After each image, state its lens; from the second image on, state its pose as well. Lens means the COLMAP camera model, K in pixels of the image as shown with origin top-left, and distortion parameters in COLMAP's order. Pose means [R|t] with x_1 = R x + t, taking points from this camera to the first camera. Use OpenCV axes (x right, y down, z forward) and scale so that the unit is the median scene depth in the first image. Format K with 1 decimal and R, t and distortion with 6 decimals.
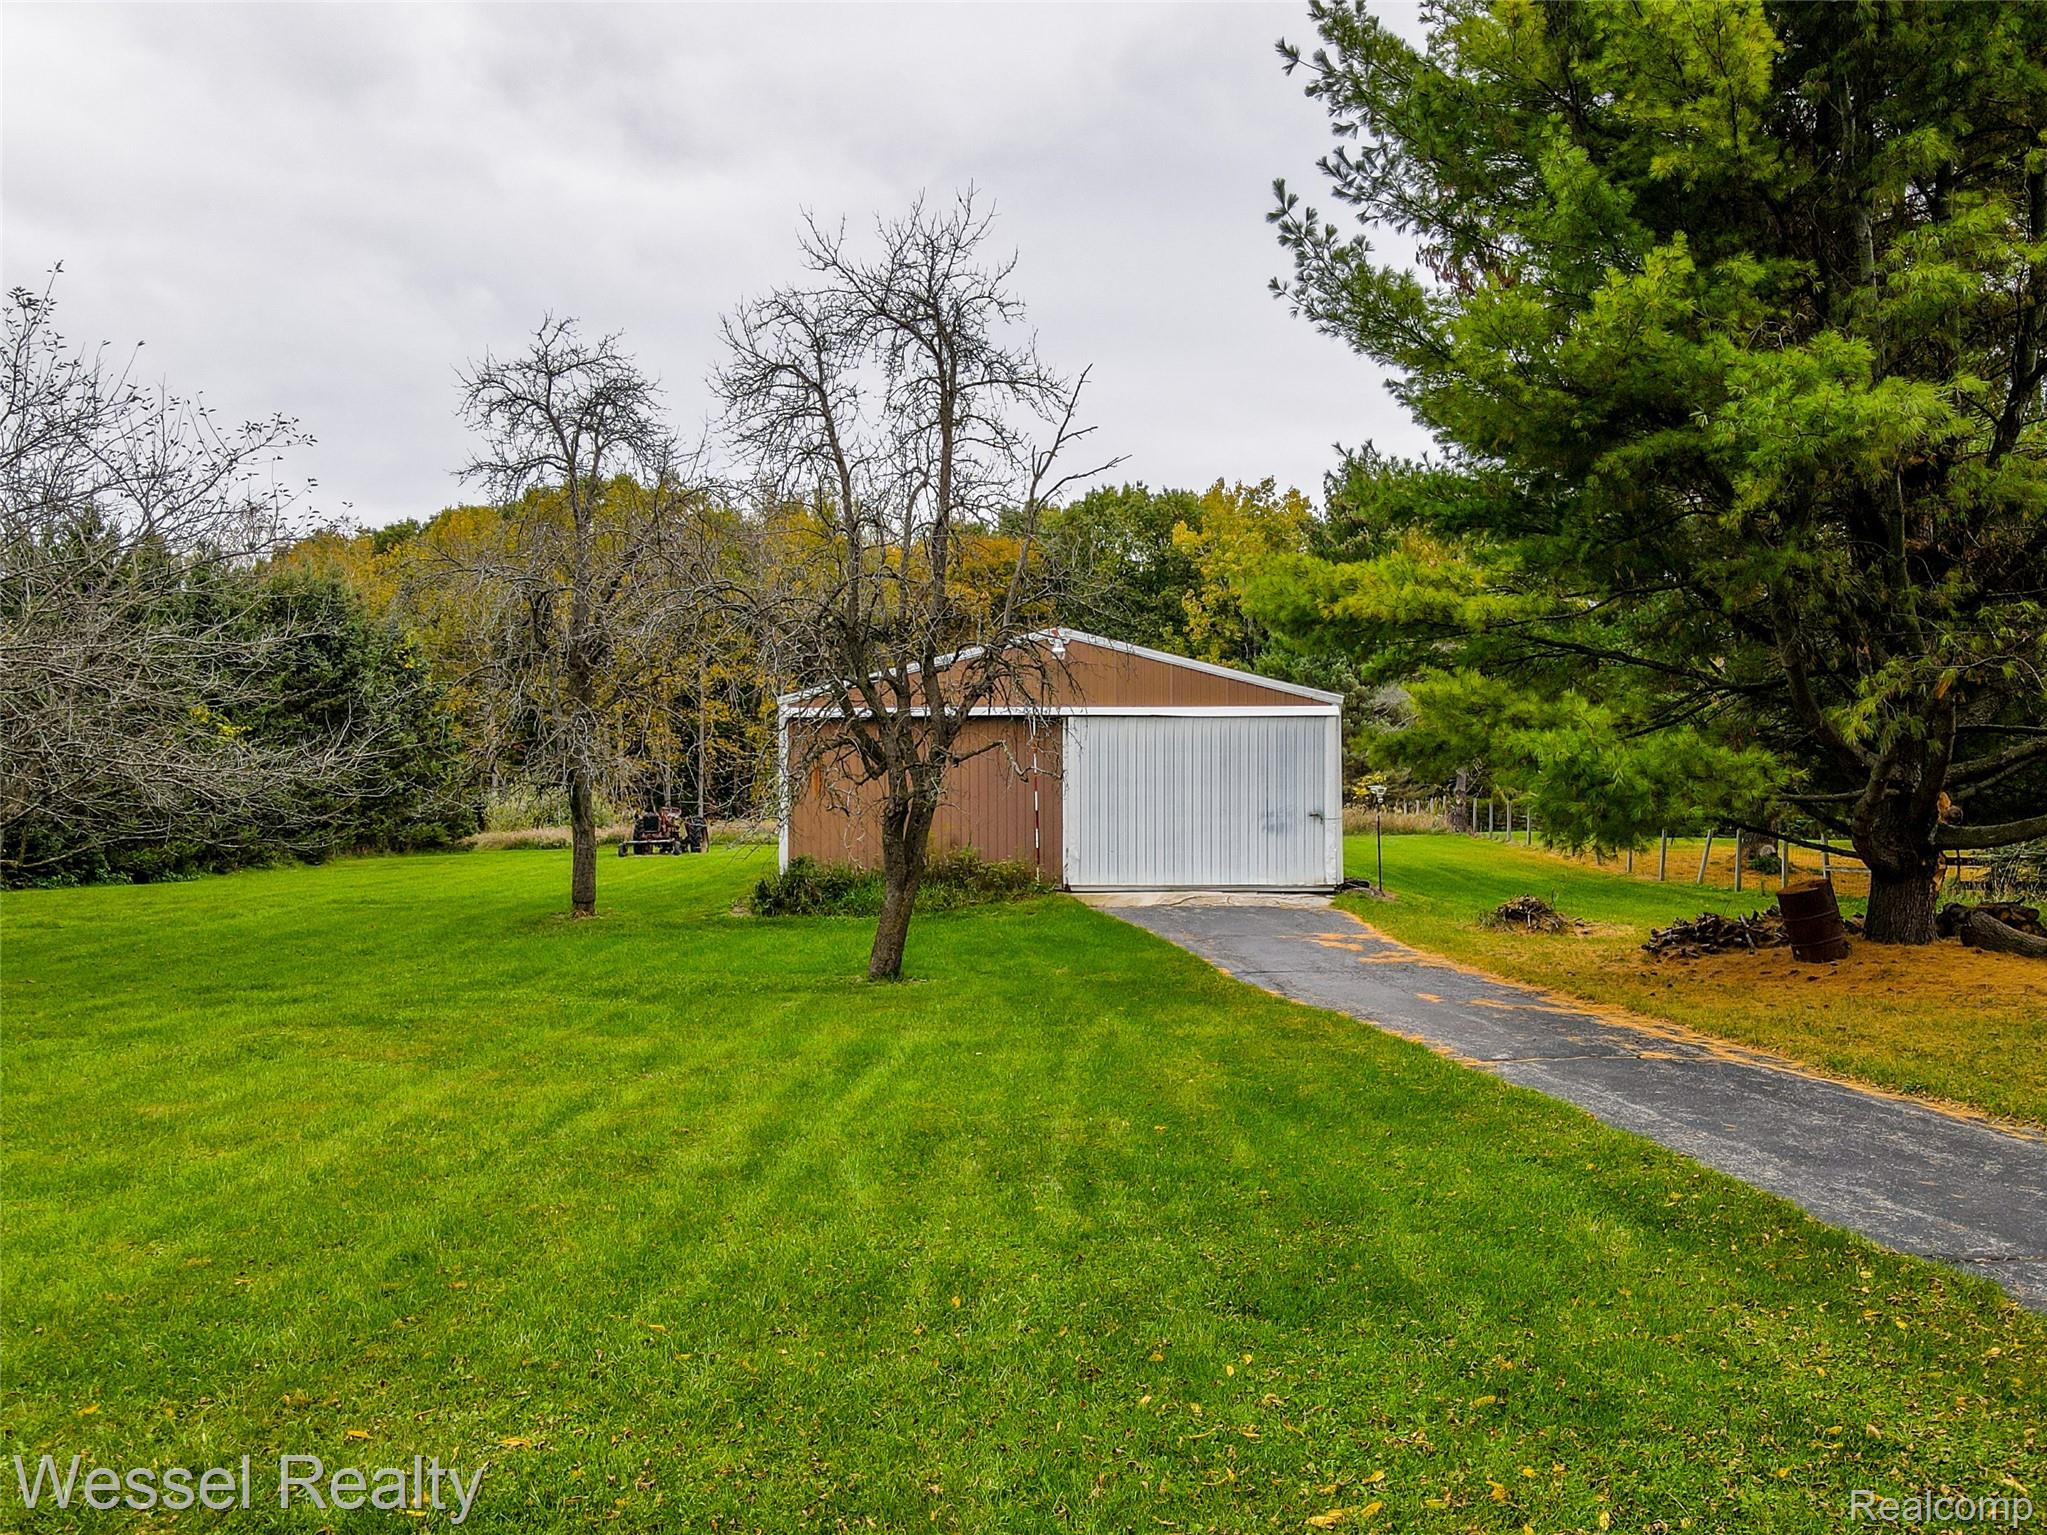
lens RADIAL K [[1551.3, 0, 1023.5], [0, 1551.3, 767.5], [0, 0, 1]] dist [0.018236, -0.008045]
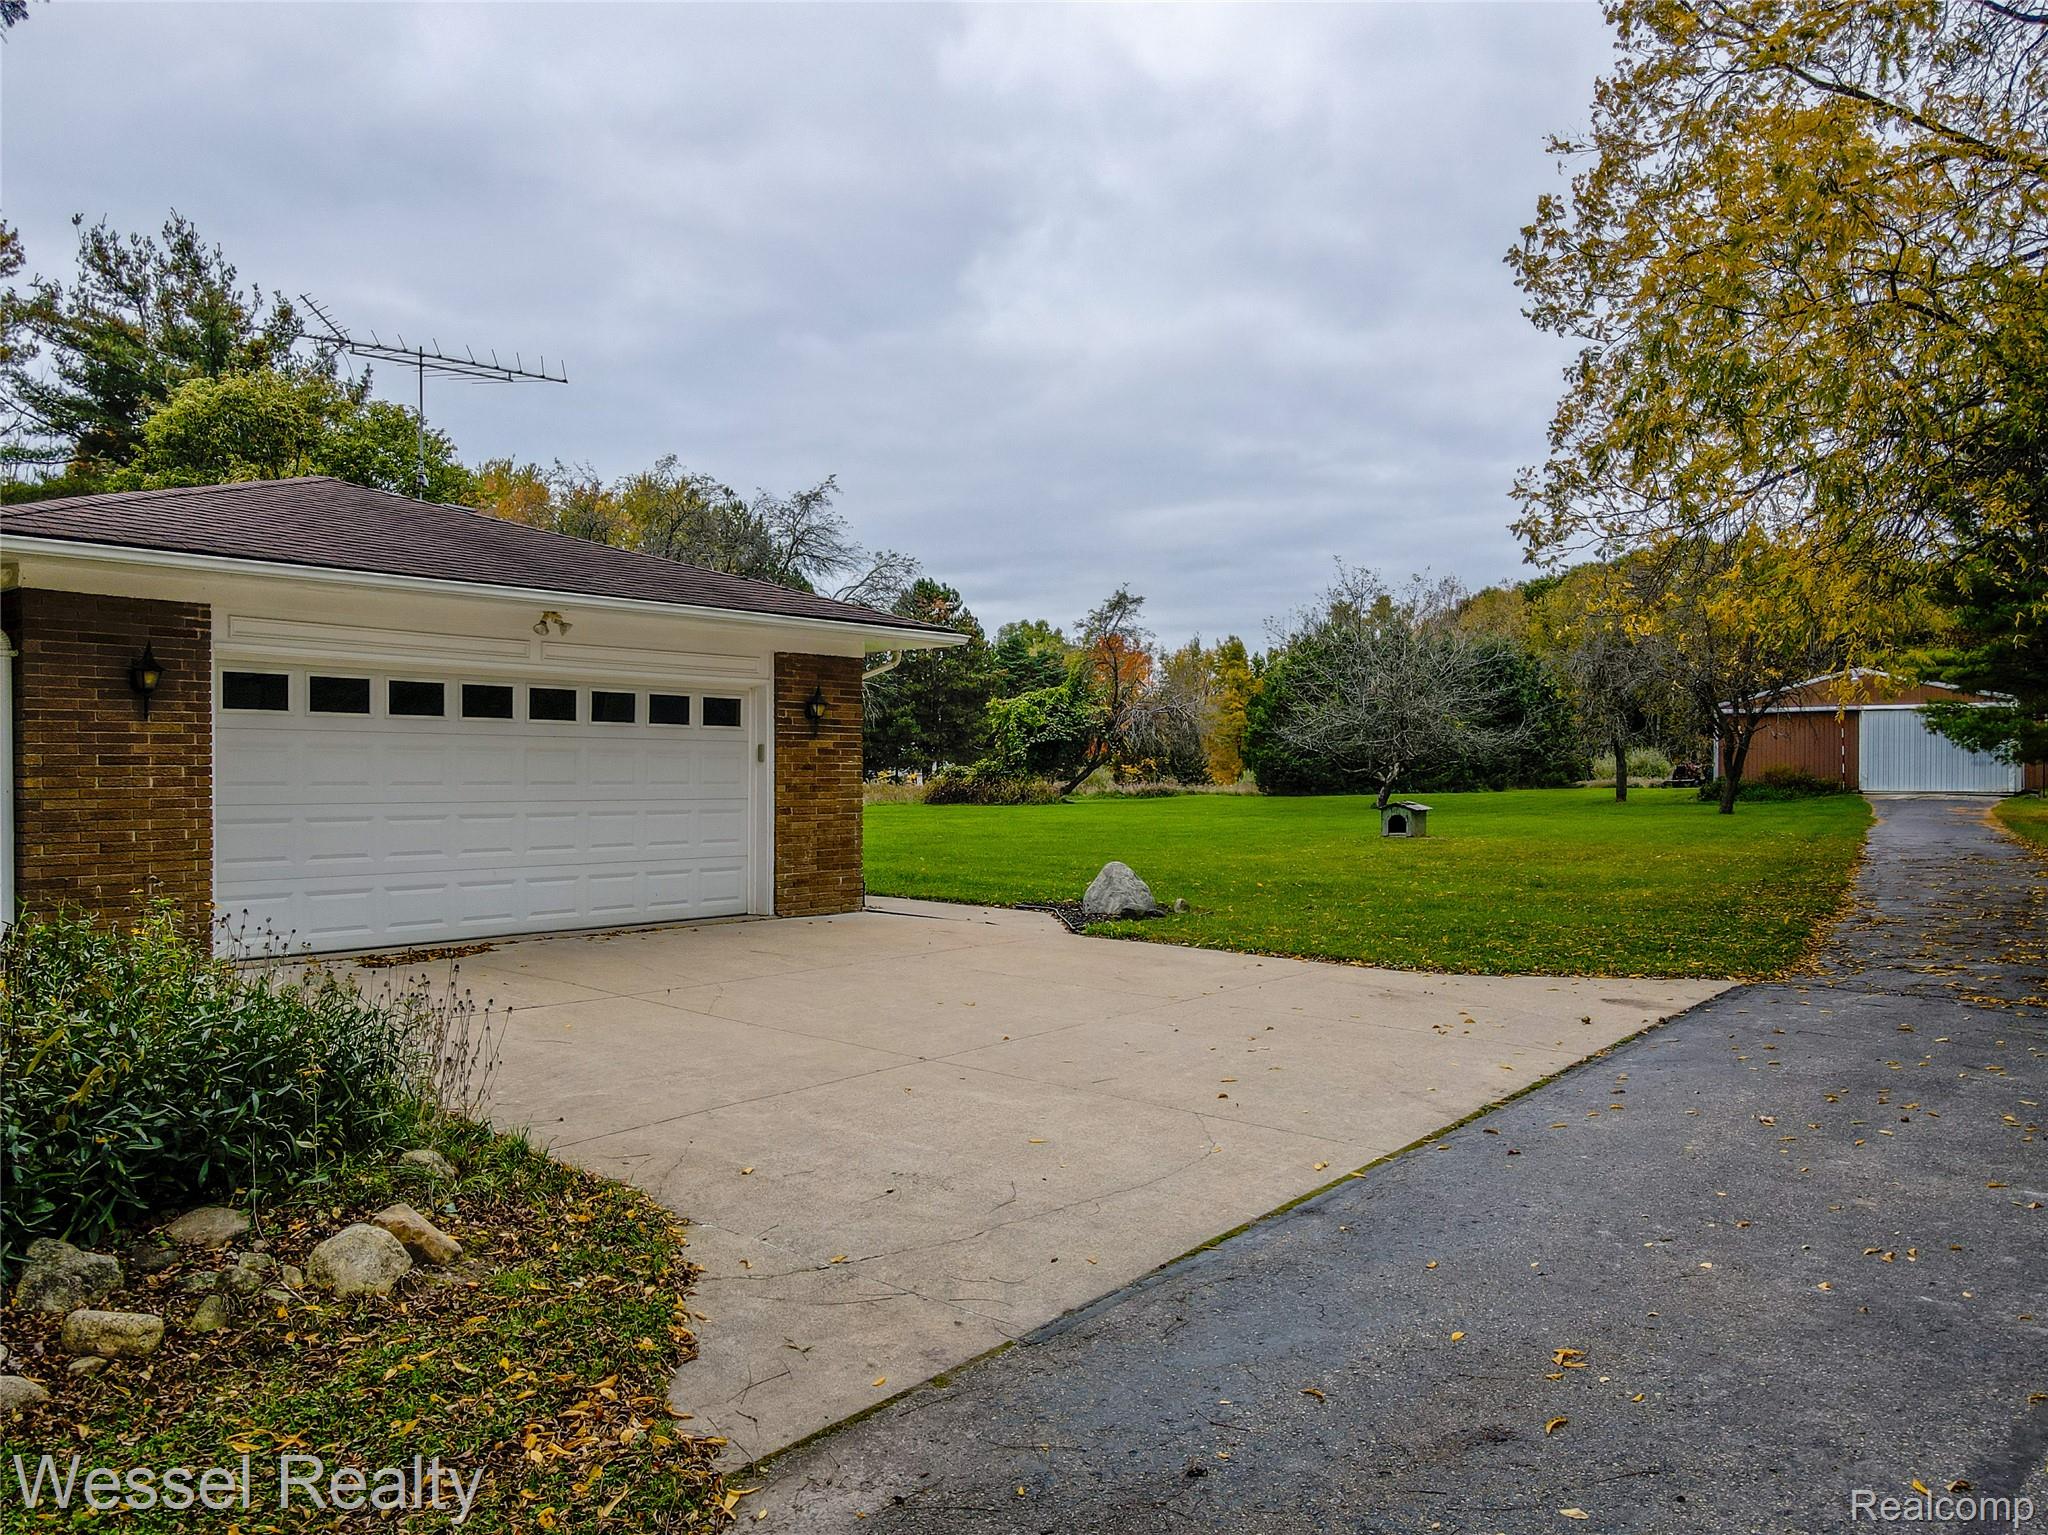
lens RADIAL K [[1552.1, 0, 1024.0], [0, 1552.1, 767.5], [0, 0, 1]] dist [0.018236, -0.008045]
pose [[0.765148, 0.002520, -0.643849, 0.511061], [0.002732, 0.999971, 0.007162, 0.025859], [0.643848, -0.007239, 0.765119, -1.300940]]
